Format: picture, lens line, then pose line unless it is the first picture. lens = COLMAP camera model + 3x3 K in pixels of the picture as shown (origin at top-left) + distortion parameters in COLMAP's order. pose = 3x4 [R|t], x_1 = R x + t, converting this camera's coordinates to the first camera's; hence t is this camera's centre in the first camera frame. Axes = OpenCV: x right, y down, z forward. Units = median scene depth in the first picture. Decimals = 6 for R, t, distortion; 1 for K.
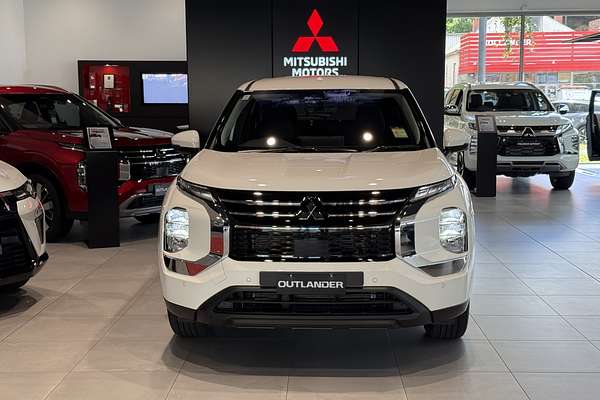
lens RADIAL K [[837.9, 0, 299.8], [0, 837.9, 198.5], [0, 0, 1]] dist [0.153072, 0.000000]
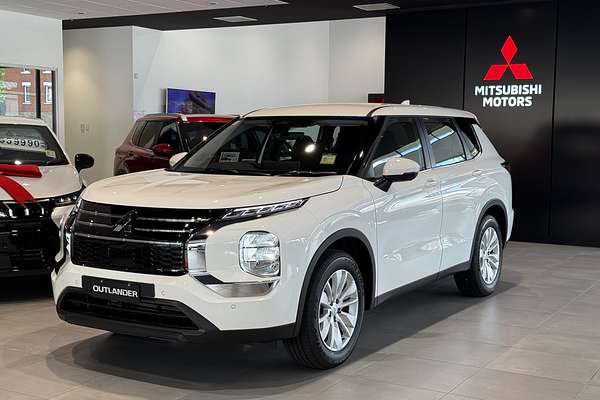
lens RADIAL K [[837.9, 0, 300.2], [0, 837.9, 200.7], [0, 0, 1]] dist [0.153072, 0.000000]
pose [[0.873956, 0.053448, -0.483057, 0.638686], [-0.071070, 0.997305, -0.018235, -0.009924], [0.480780, 0.050268, 0.875399, 0.129470]]
